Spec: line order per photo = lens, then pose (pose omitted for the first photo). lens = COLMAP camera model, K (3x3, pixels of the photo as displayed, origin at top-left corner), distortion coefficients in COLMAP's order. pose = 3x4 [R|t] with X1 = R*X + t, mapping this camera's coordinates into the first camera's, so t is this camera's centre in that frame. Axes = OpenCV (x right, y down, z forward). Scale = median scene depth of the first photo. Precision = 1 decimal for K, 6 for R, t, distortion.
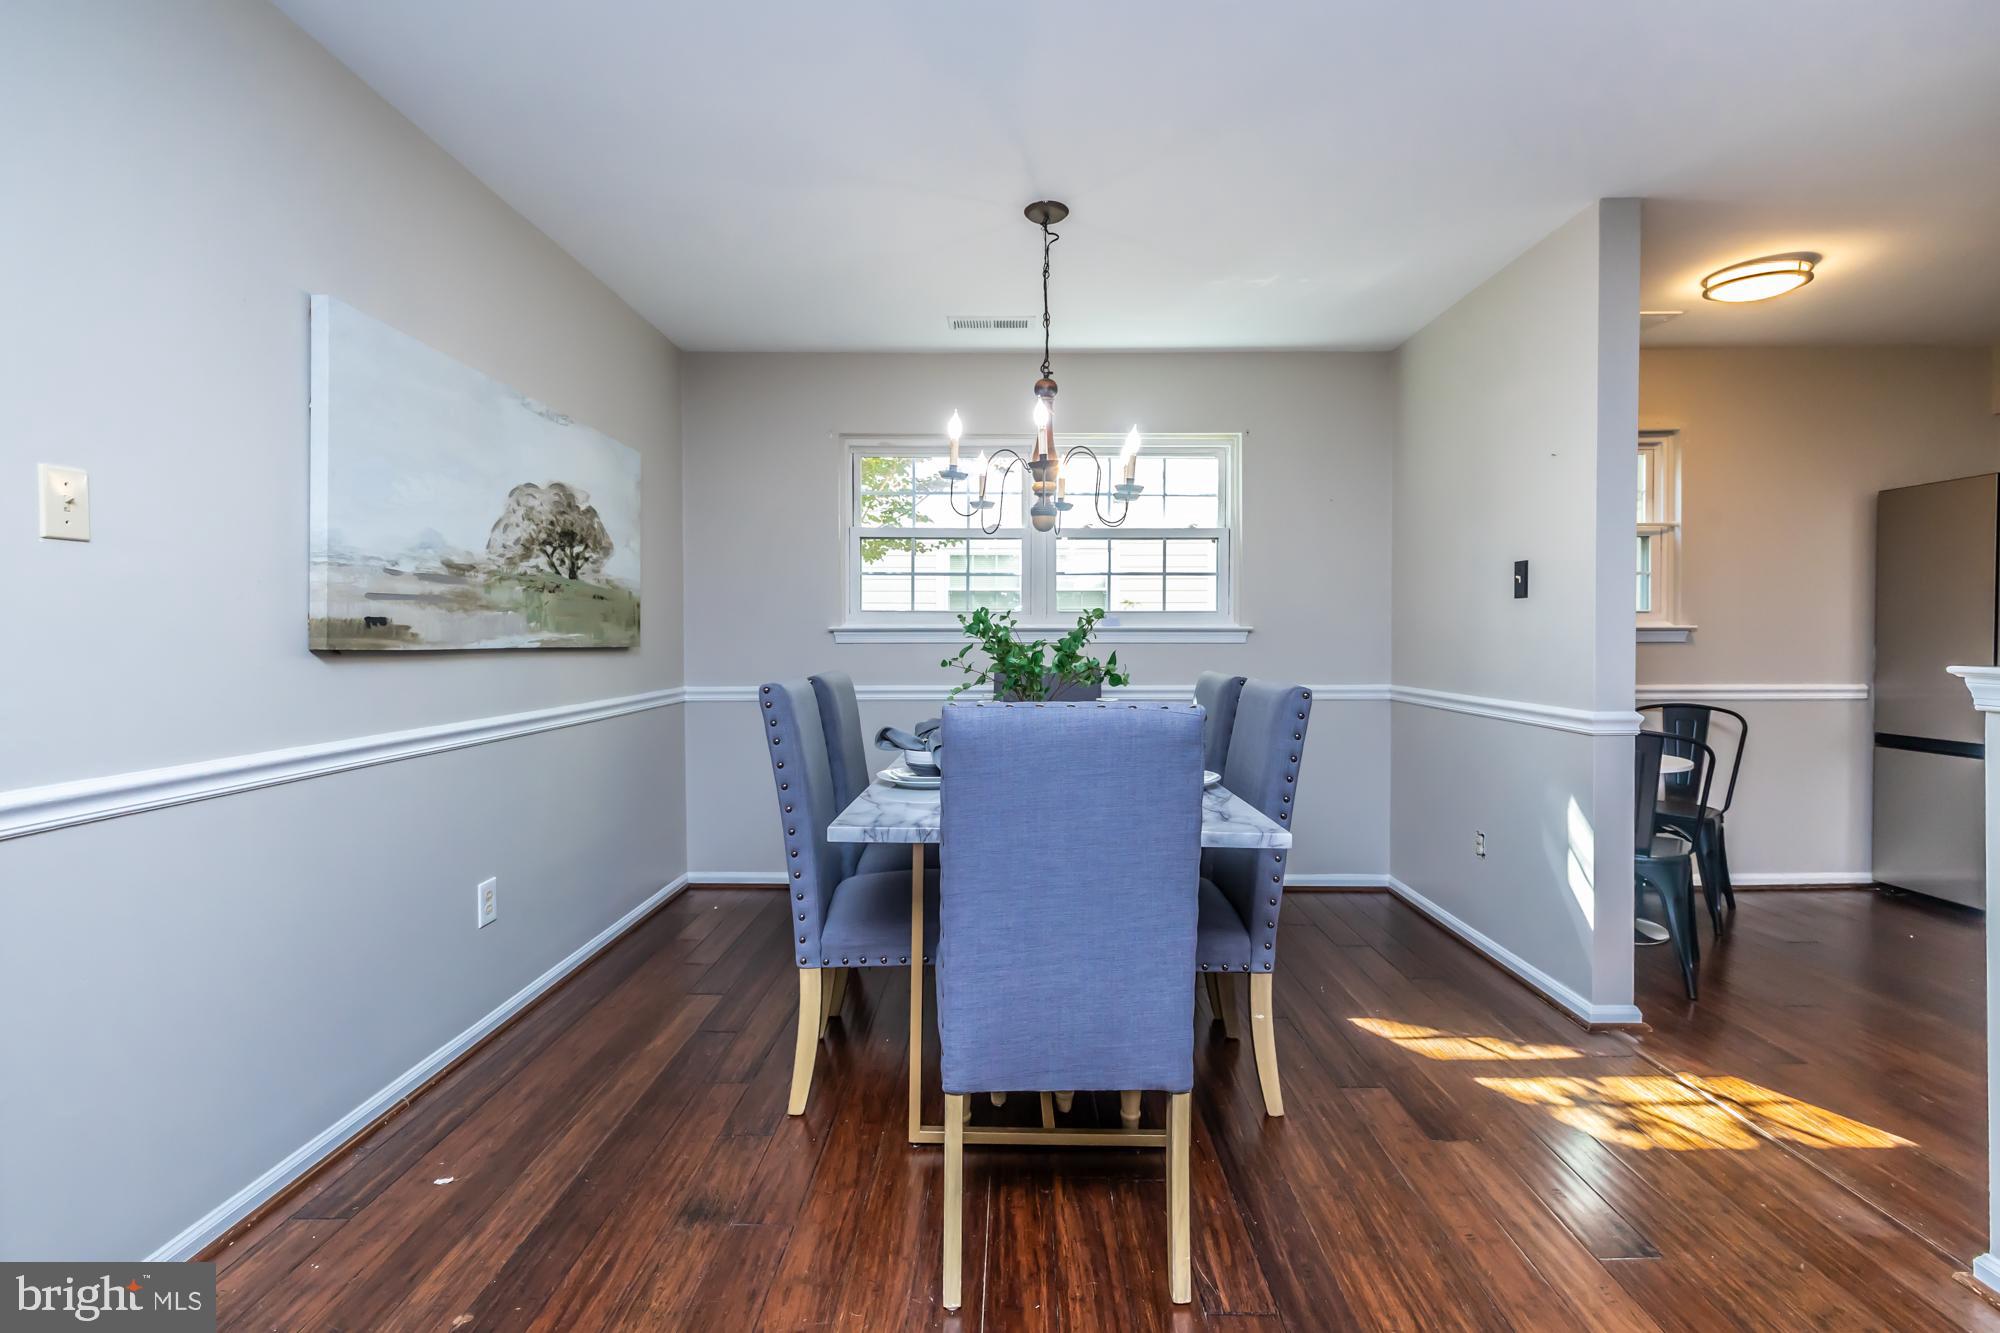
lens RADIAL K [[864.7, 0, 1013.3], [0, 864.7, 643.9], [0, 0, 1]] dist [-0.000404, -0.000233]
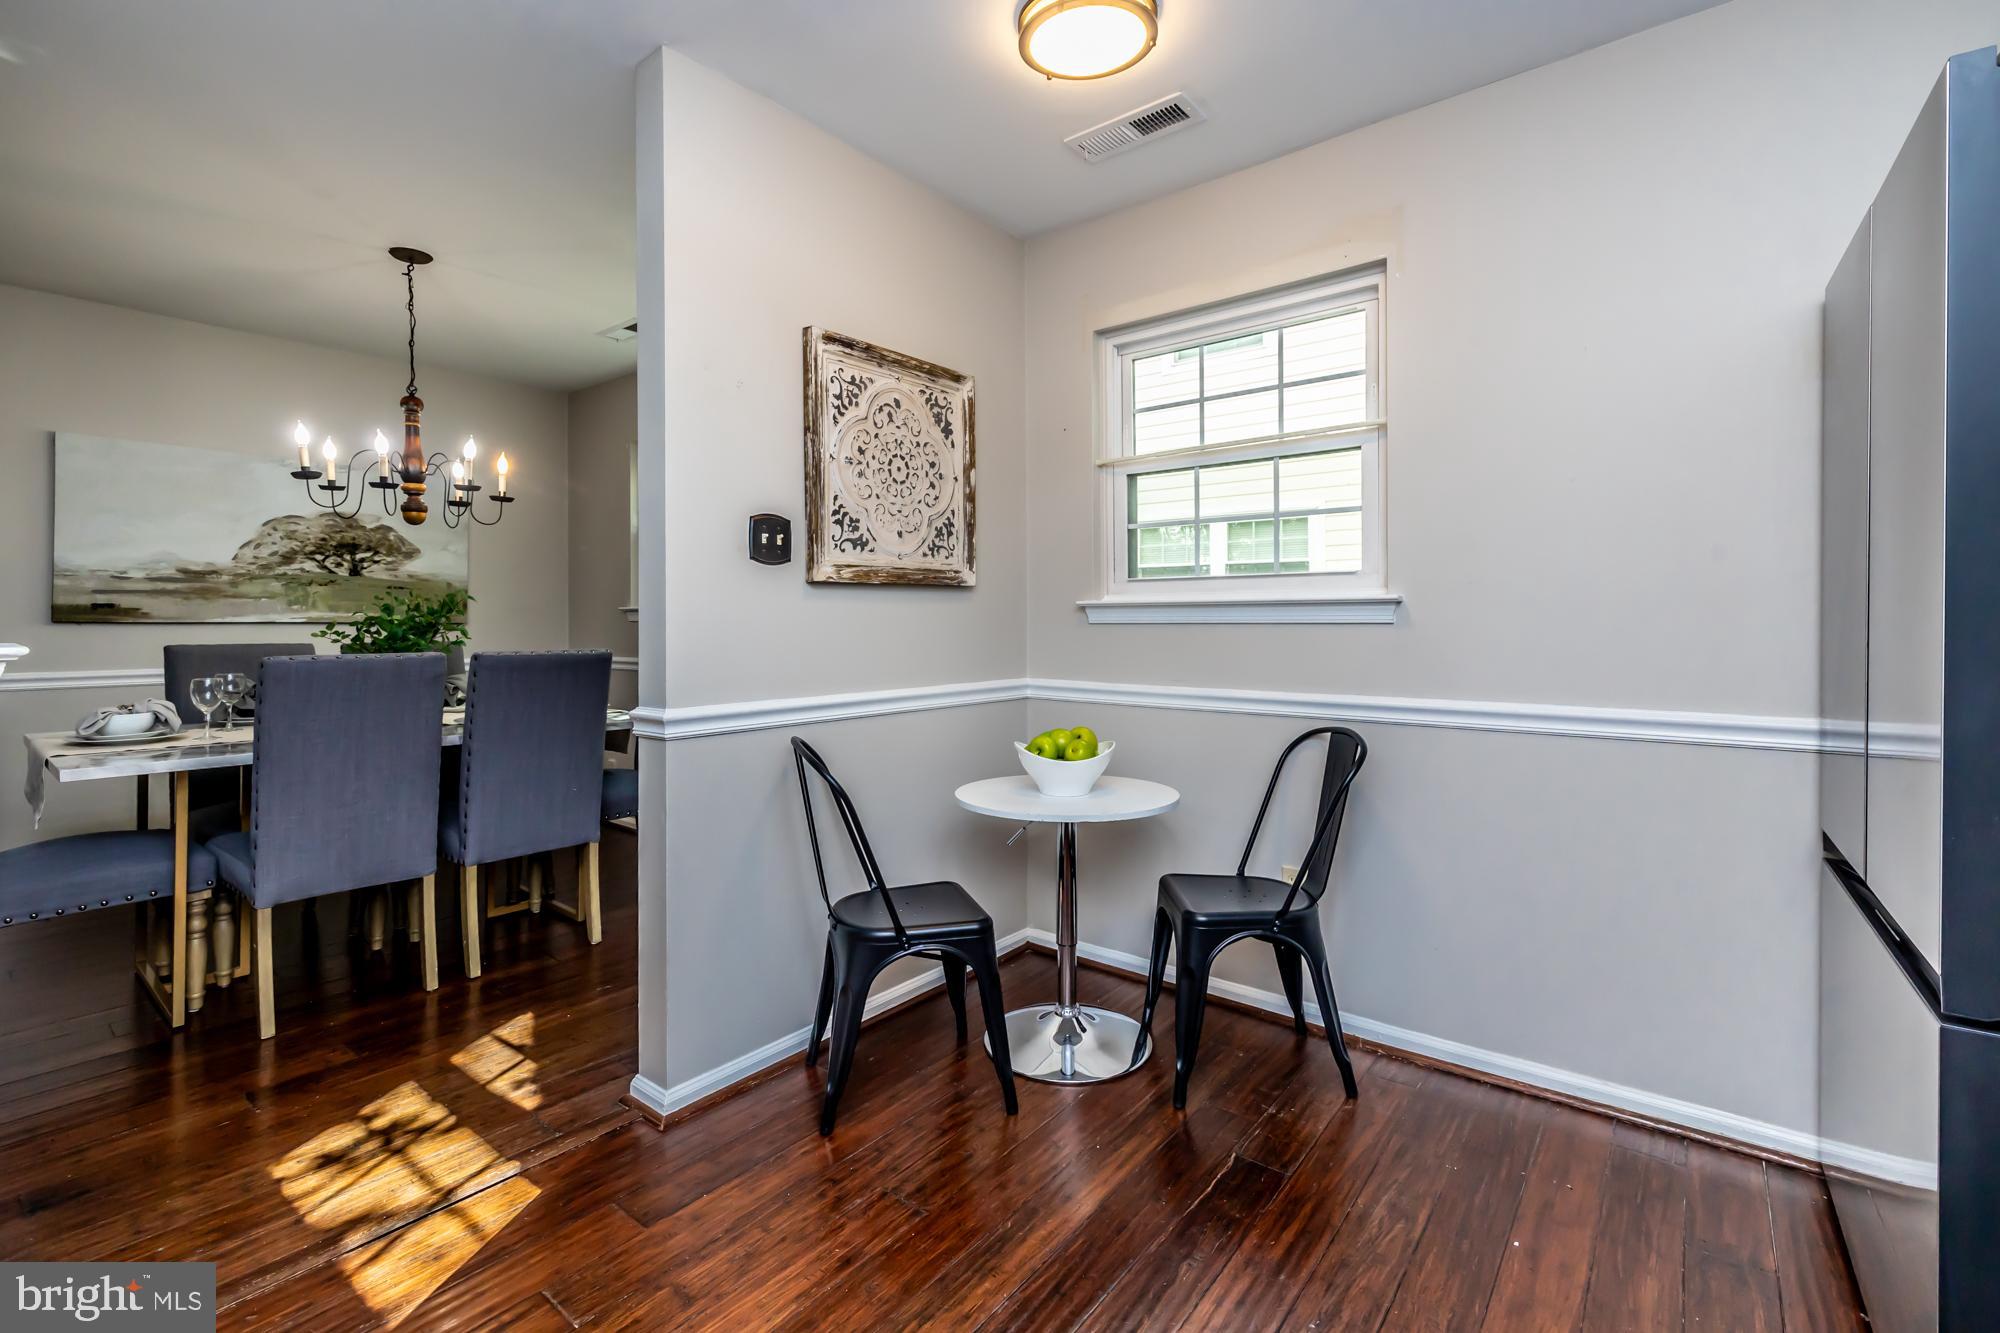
lens RADIAL K [[891.7, 0, 999.7], [0, 891.7, 619.2], [0, 0, 1]] dist [0.020983, -0.014443]
pose [[0.776524, -0.000073, -0.630088, 1.416564], [-0.004787, 0.999970, -0.006015, 0.002635], [0.630070, 0.007687, 0.776501, 0.551608]]
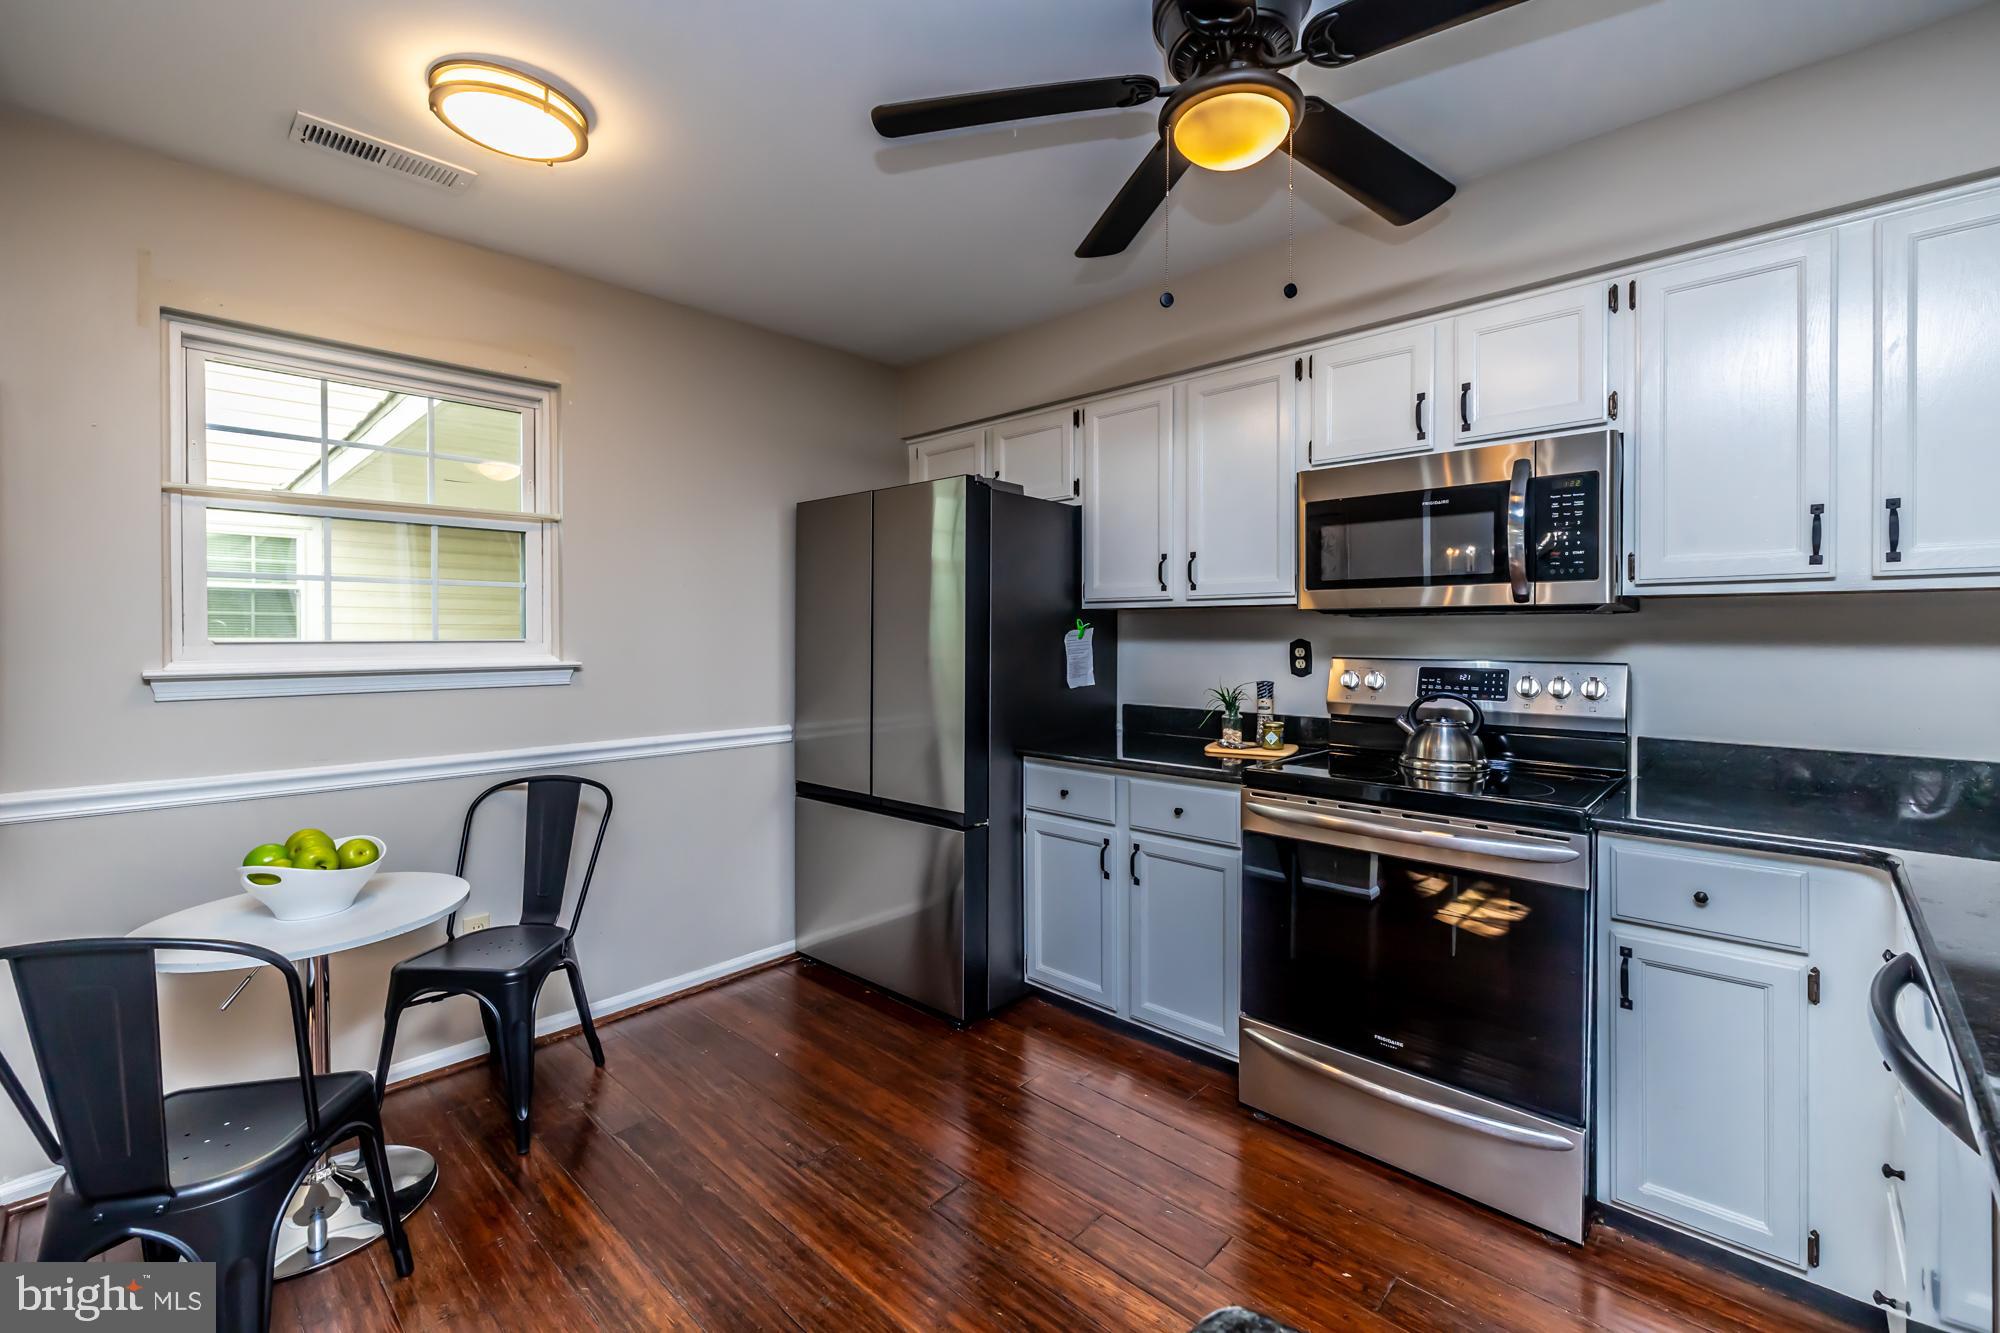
lens RADIAL K [[846.2, 0, 1000.2], [0, 846.2, 645.2], [0, 0, 1]] dist [0.000830, 0.000090]
pose [[0.690945, -0.003786, 0.722897, 0.772873], [0.003662, 0.999992, 0.001736, -0.049909], [-0.722898, 0.001448, 0.690953, 0.389217]]
